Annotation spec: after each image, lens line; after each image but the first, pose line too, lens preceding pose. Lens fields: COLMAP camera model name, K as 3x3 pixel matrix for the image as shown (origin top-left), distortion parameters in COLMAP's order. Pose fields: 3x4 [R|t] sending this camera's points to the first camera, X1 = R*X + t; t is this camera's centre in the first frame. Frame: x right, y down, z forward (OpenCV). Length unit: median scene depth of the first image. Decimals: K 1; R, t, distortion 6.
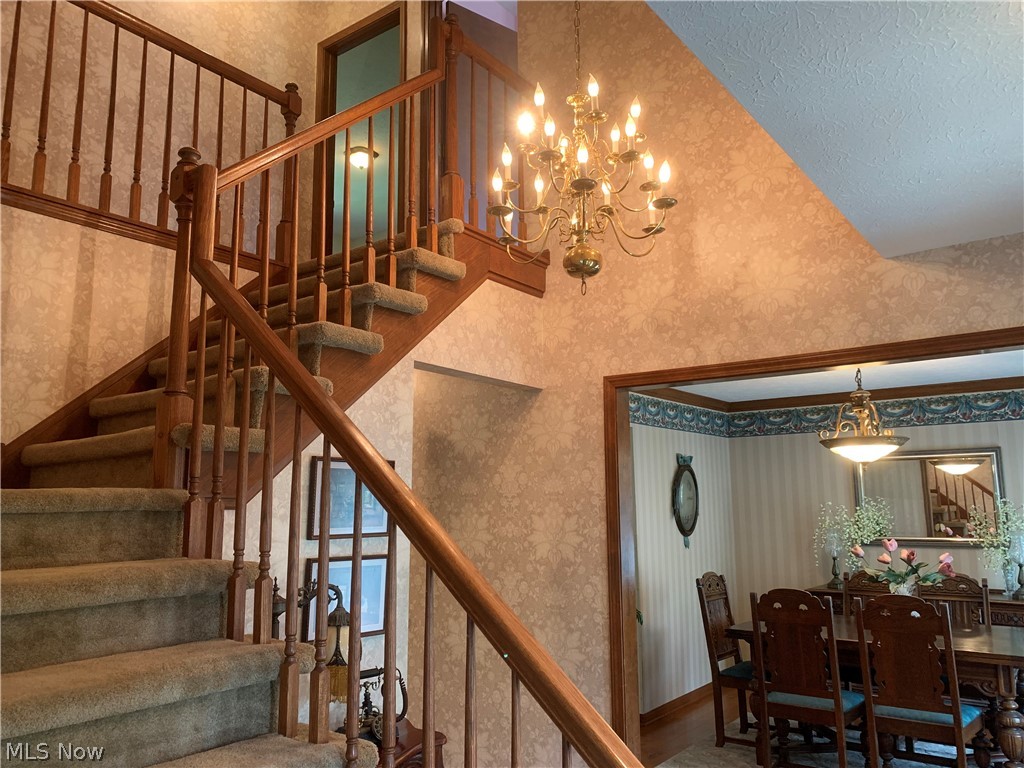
lens RADIAL K [[775.4, 0, 513.6], [0, 775.4, 382.8], [0, 0, 1]] dist [0.039225, -0.042817]
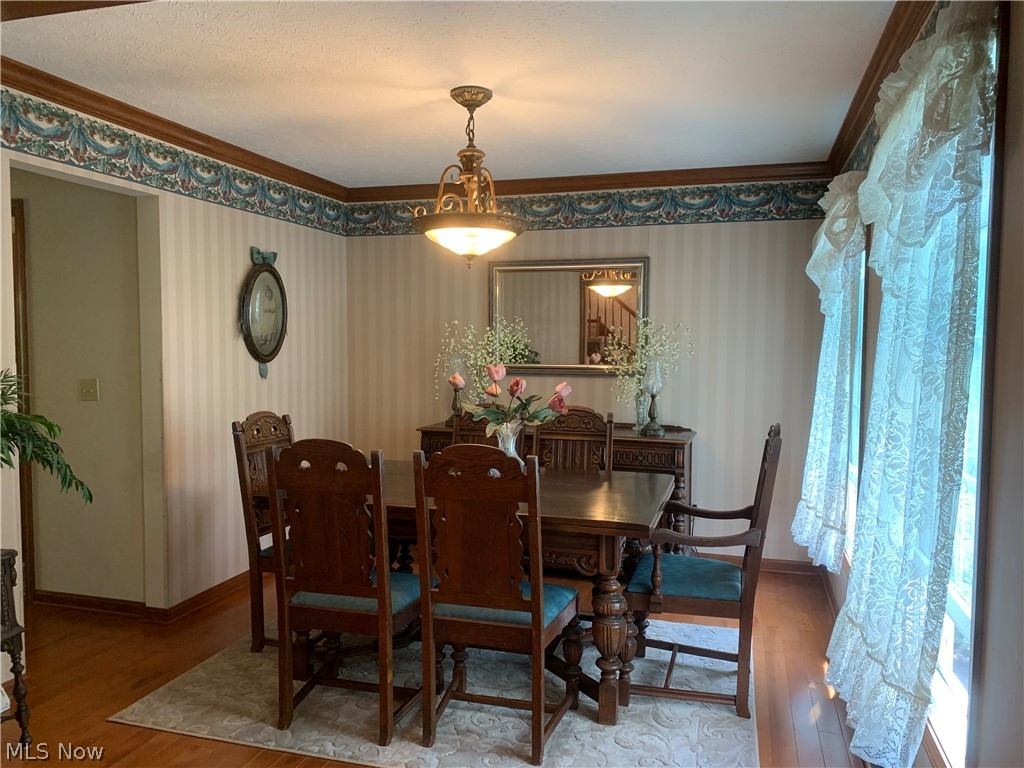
lens RADIAL K [[775.4, 0, 510.3], [0, 775.4, 386.2], [0, 0, 1]] dist [0.039225, -0.042817]
pose [[0.935363, -0.006091, 0.353636, 0.199185], [-0.070072, 0.976841, 0.202166, 0.061716], [-0.346678, -0.213878, 0.913274, 0.279065]]
